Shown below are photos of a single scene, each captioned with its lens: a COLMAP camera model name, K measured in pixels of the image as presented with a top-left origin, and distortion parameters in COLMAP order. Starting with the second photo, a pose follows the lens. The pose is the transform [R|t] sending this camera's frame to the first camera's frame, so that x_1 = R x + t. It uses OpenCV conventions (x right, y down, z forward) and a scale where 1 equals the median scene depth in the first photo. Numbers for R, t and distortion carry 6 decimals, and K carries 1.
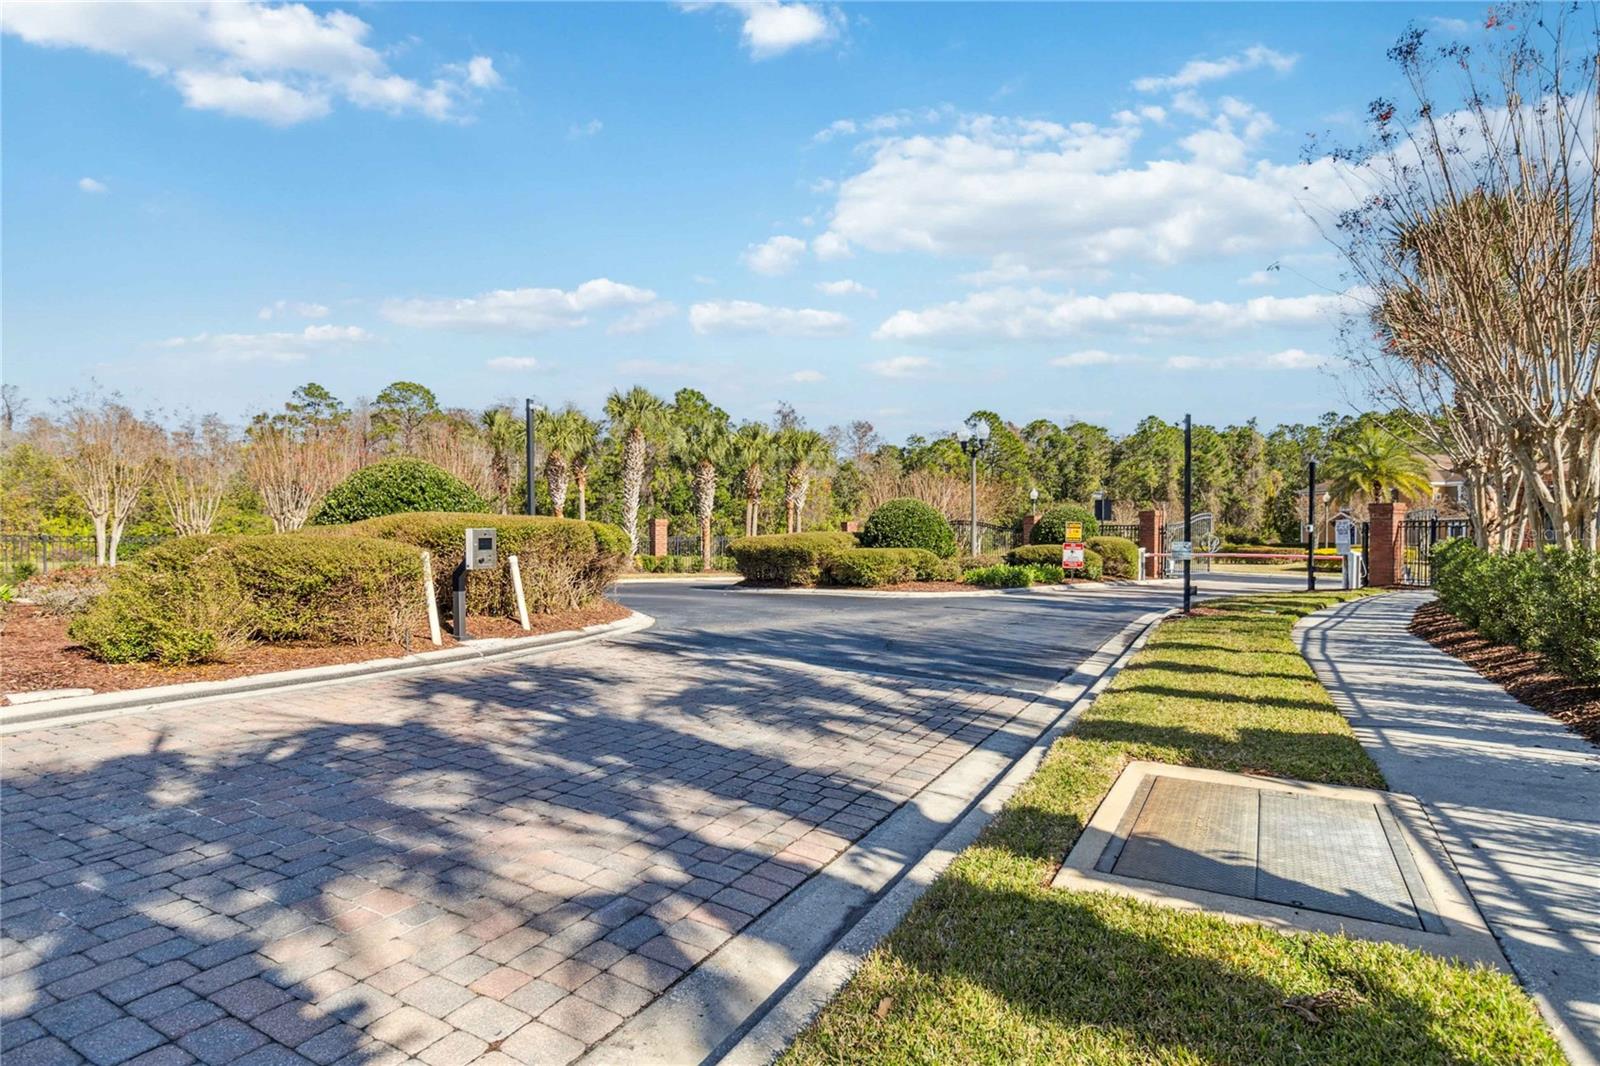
lens RADIAL K [[803.2, 0, 800.0], [0, 803.2, 533.0], [0, 0, 1]] dist [0.000030, -0.000004]
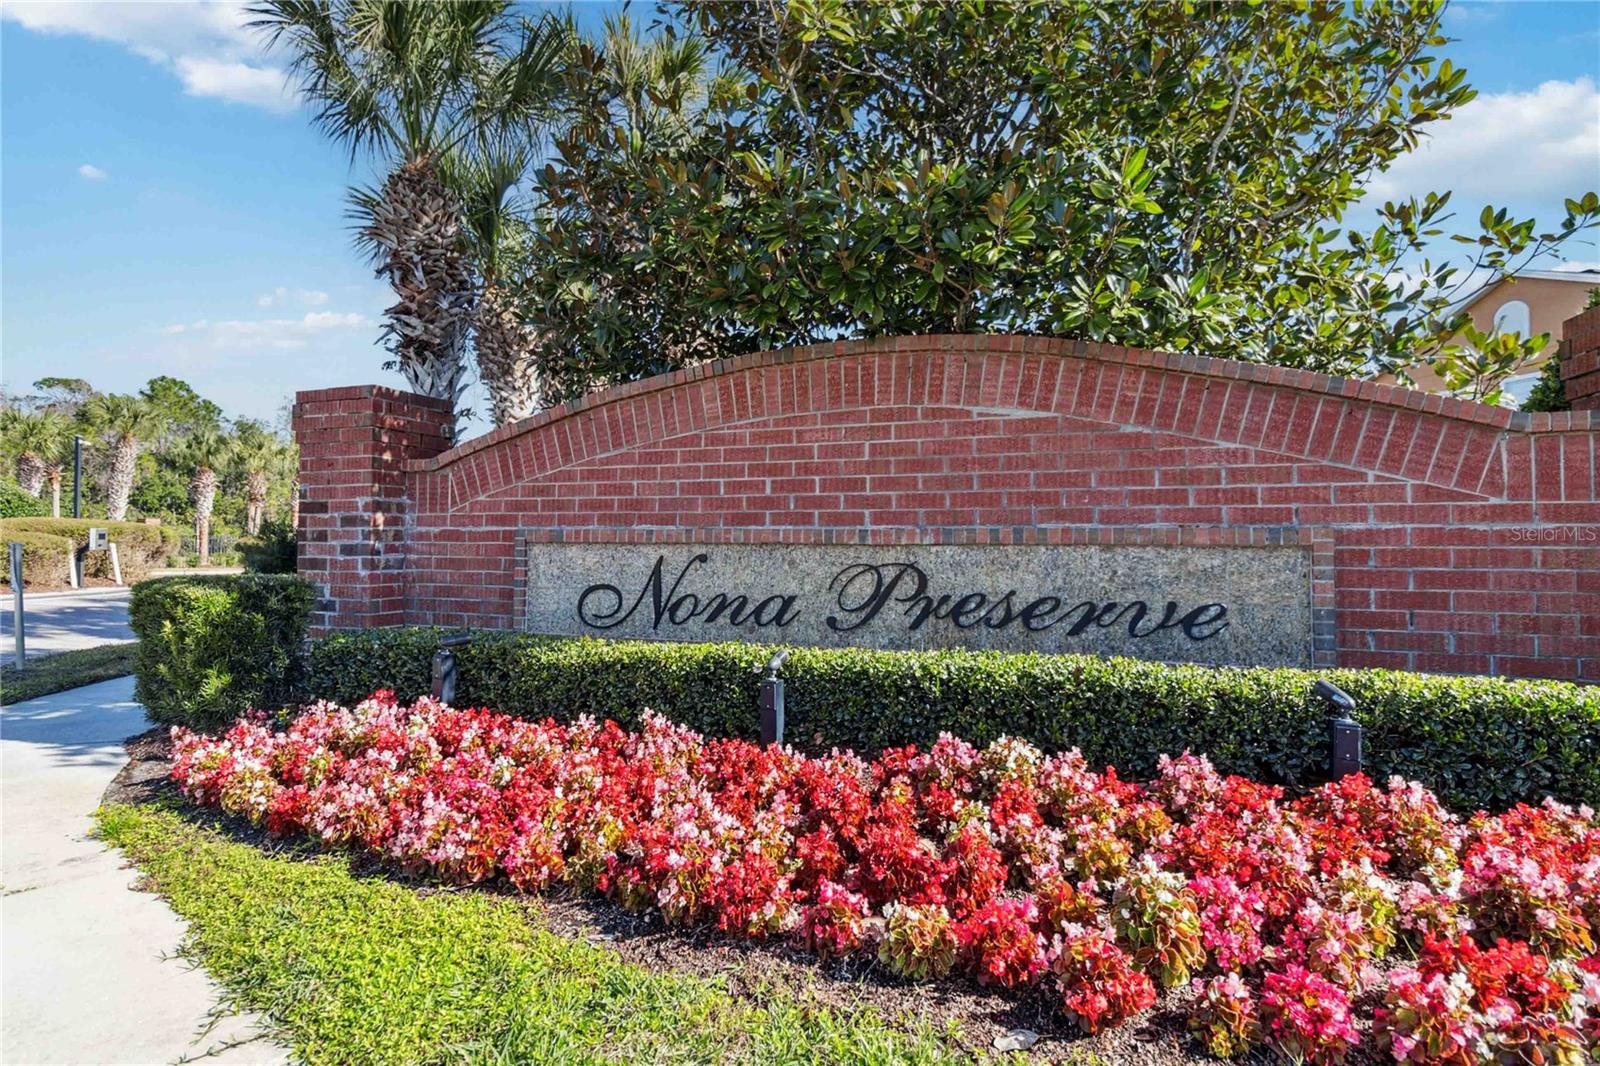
lens RADIAL K [[779.0, 0, 800.0], [0, 779.0, 533.0], [0, 0, 1]] dist [-0.001983, -0.000208]
pose [[0.845564, 0.014081, 0.533689, 0.003678], [-0.011600, 0.999901, -0.008003, 0.000186], [-0.533748, 0.000576, 0.845643, -0.333895]]
